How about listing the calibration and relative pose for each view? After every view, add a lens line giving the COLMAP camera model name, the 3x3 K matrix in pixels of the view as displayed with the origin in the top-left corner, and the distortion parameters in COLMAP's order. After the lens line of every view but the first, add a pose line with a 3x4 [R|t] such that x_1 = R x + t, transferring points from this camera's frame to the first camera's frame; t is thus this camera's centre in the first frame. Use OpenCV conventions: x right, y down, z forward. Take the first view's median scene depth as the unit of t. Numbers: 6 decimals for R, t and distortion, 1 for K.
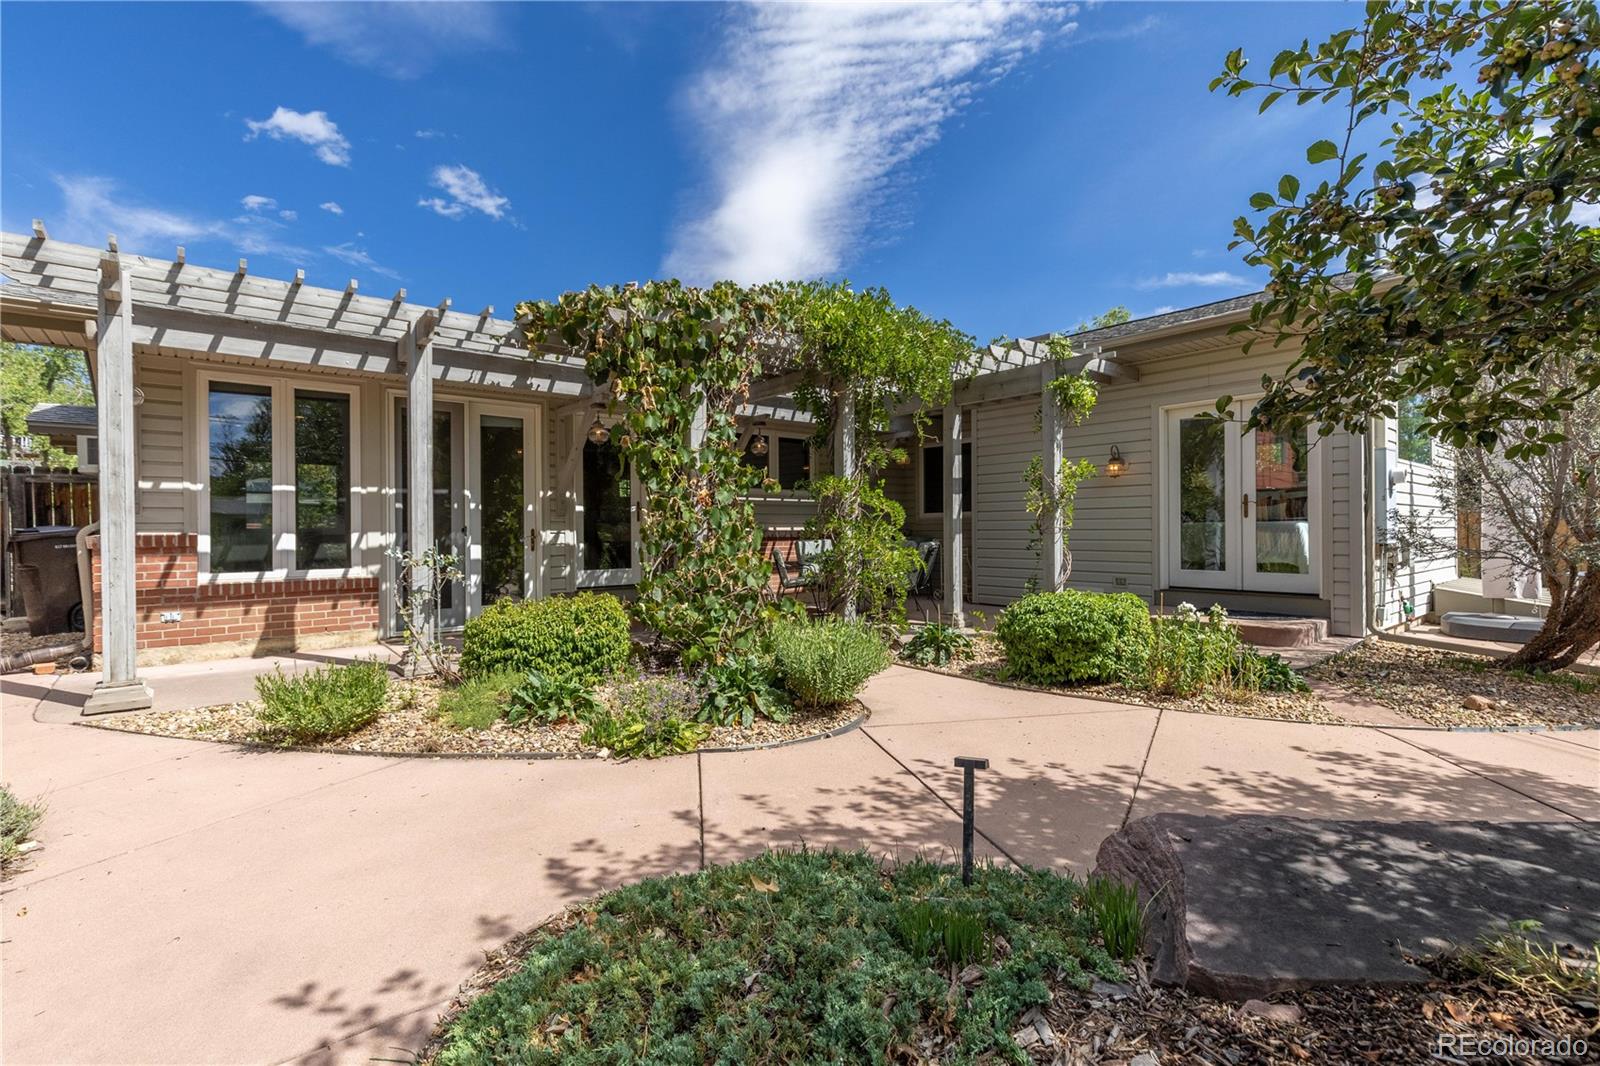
lens RADIAL K [[733.2, 0, 794.2], [0, 733.2, 532.5], [0, 0, 1]] dist [0.010229, -0.002223]
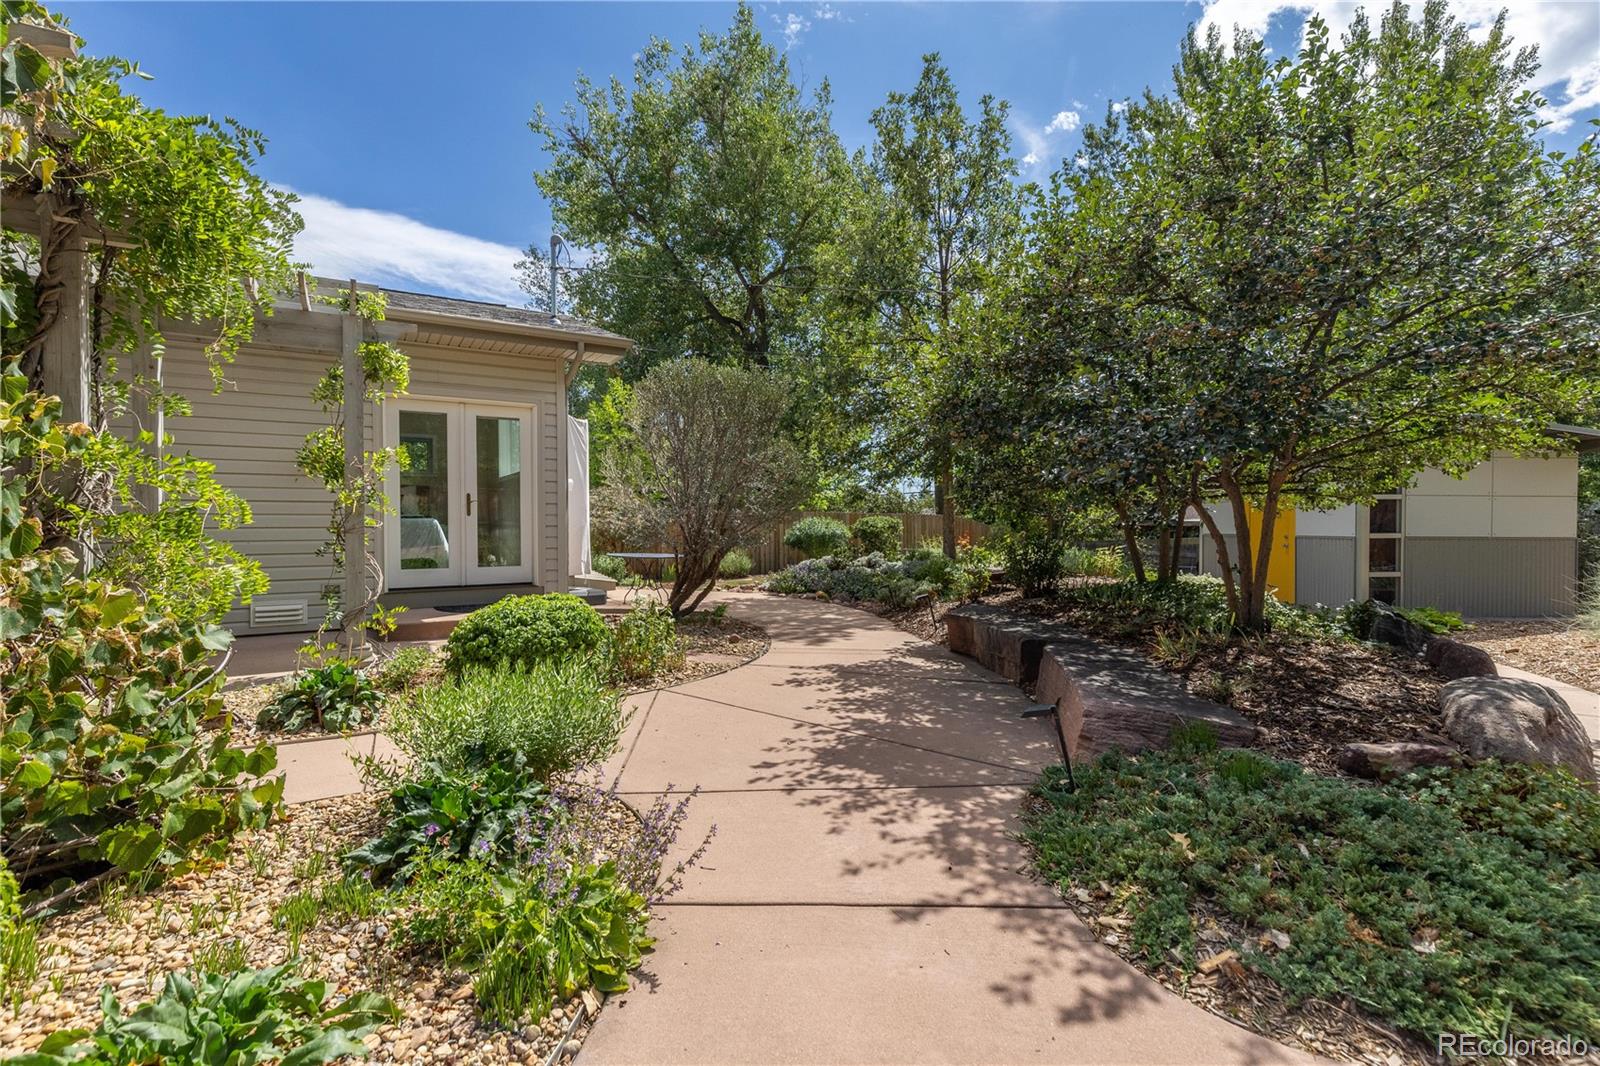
lens RADIAL K [[733.2, 0, 794.5], [0, 733.2, 528.5], [0, 0, 1]] dist [0.010229, -0.002223]
pose [[0.138088, -0.008640, 0.990382, -0.874897], [0.004006, 0.999959, 0.008165, -0.021528], [-0.990412, 0.002840, 0.138117, 0.963344]]
